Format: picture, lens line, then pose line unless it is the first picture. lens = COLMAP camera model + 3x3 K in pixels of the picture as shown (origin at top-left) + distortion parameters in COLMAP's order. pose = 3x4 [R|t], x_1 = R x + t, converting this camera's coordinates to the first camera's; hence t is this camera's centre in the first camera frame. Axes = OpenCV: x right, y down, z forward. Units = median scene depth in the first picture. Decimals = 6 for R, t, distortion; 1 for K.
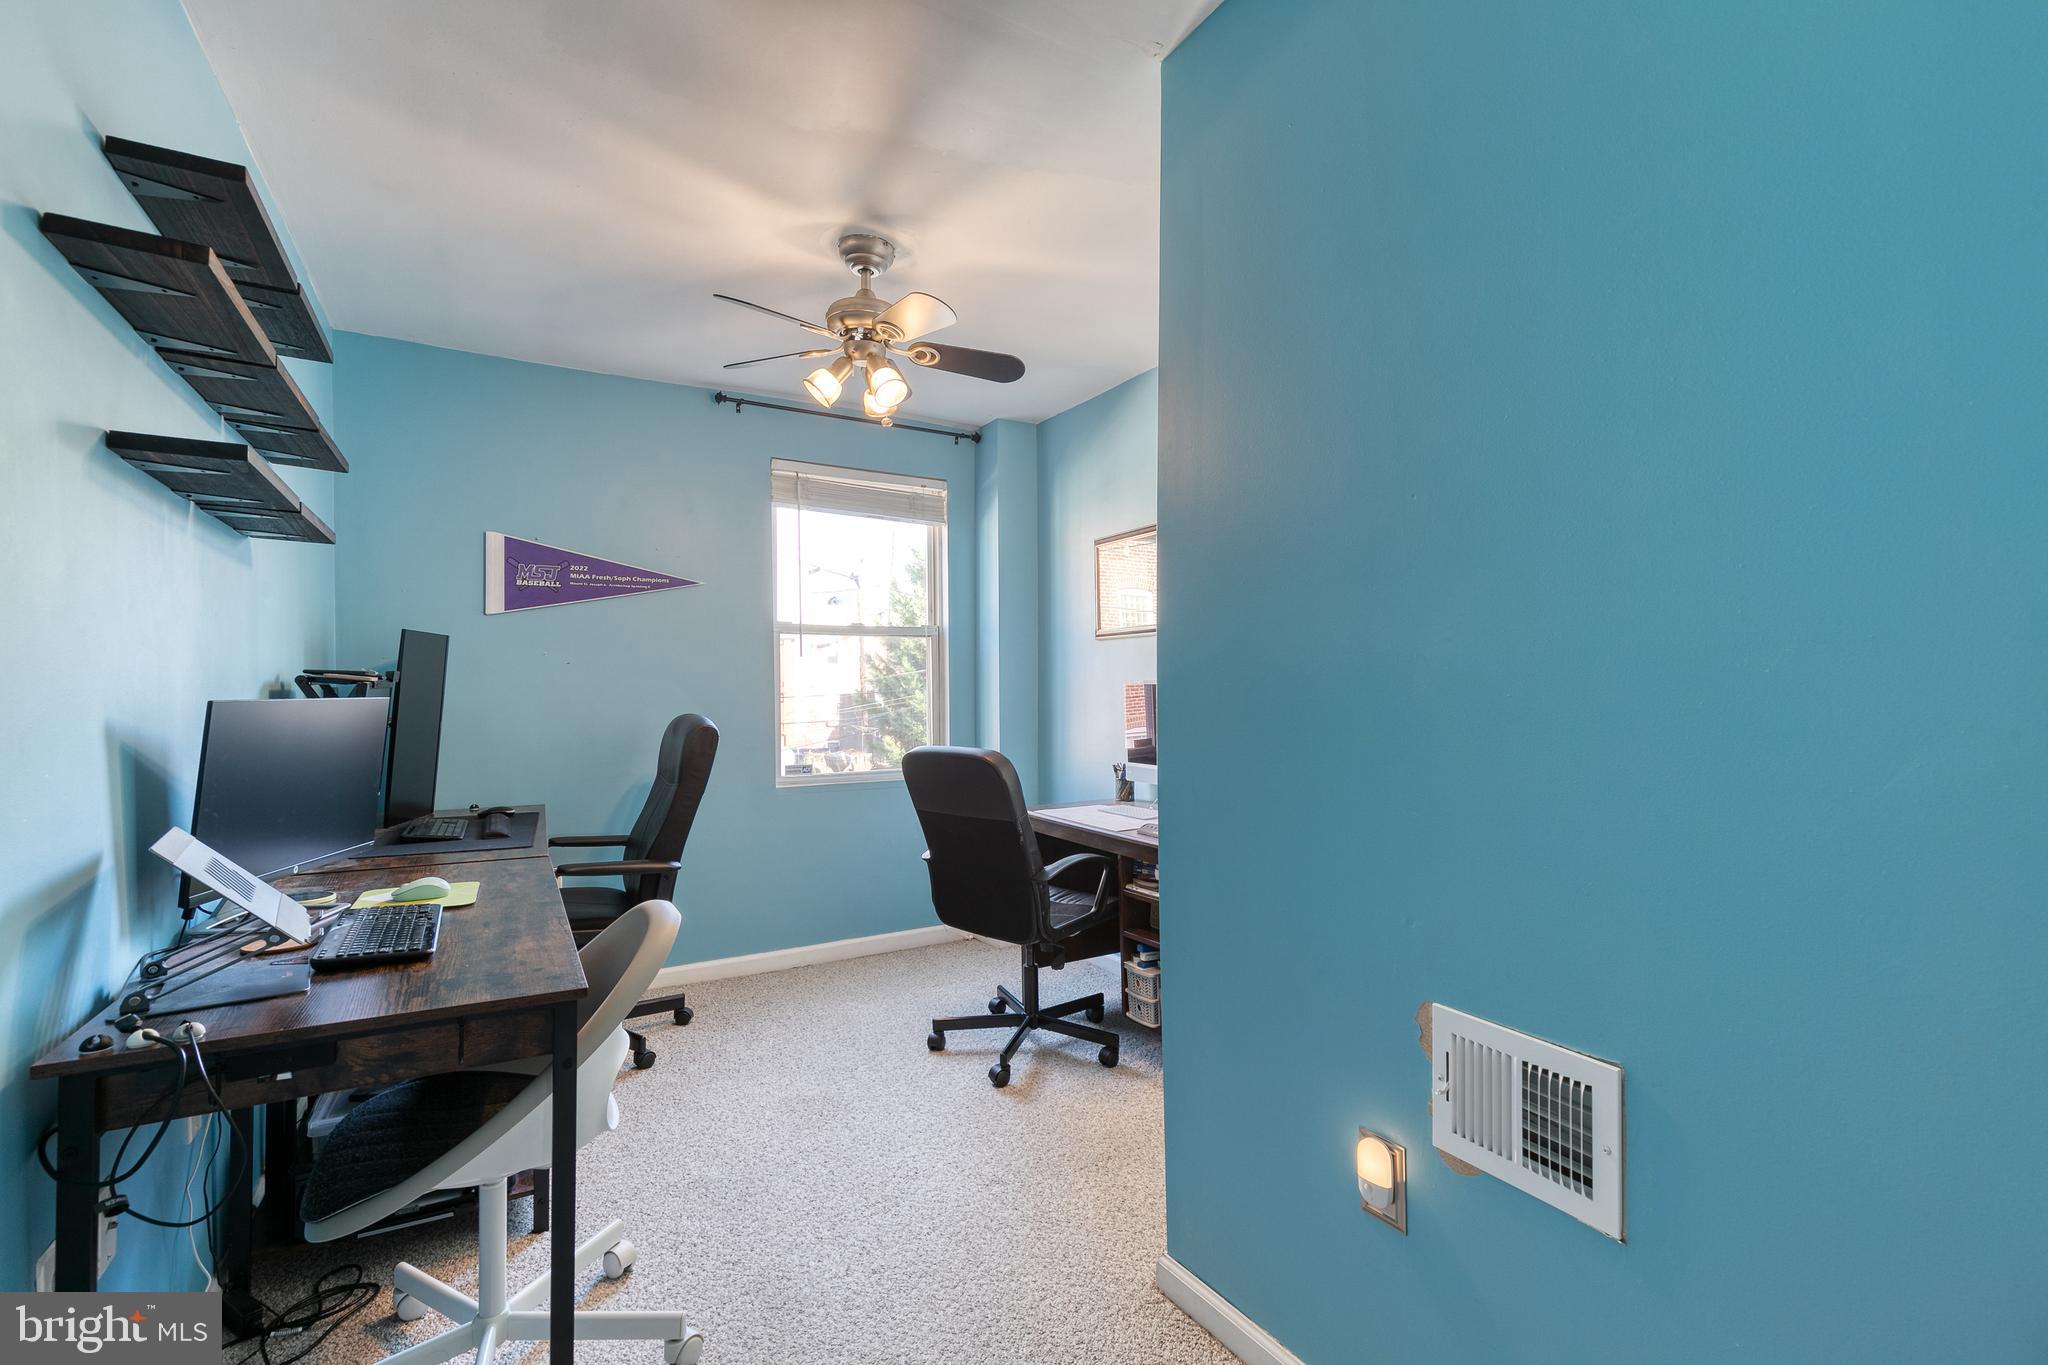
lens RADIAL K [[937.1, 0, 1028.8], [0, 937.1, 685.1], [0, 0, 1]] dist [0.009558, -0.001909]
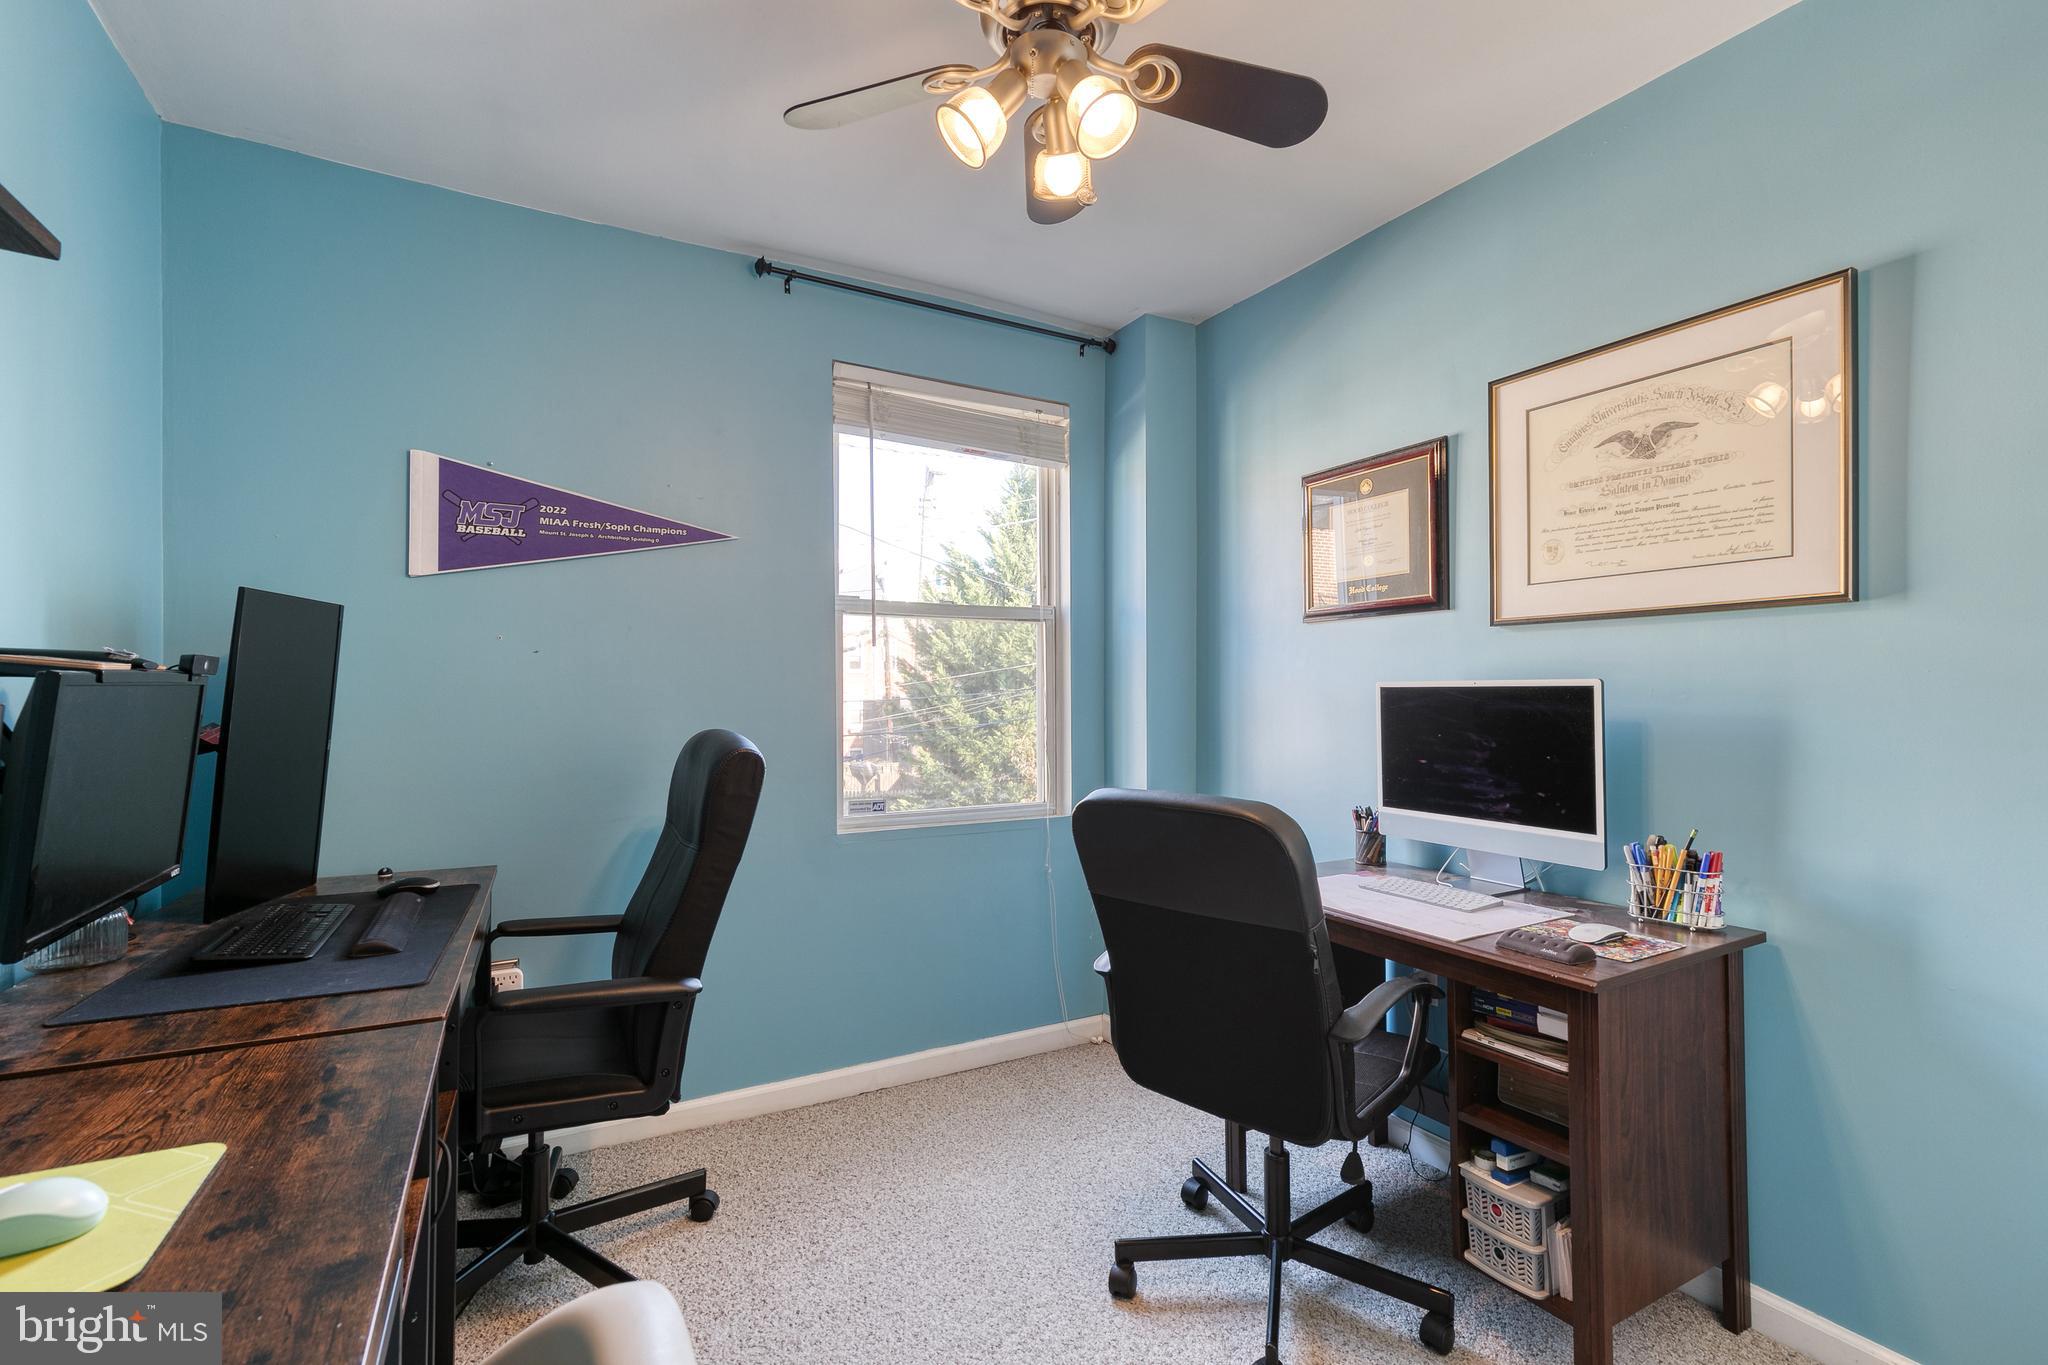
lens RADIAL K [[937.1, 0, 1023.0], [0, 937.1, 686.2], [0, 0, 1]] dist [0.009558, -0.001909]
pose [[0.999721, 0.004160, -0.023243, -0.129810], [-0.004326, 0.999966, -0.007070, 0.004339], [0.023213, 0.007169, 0.999705, 0.343468]]
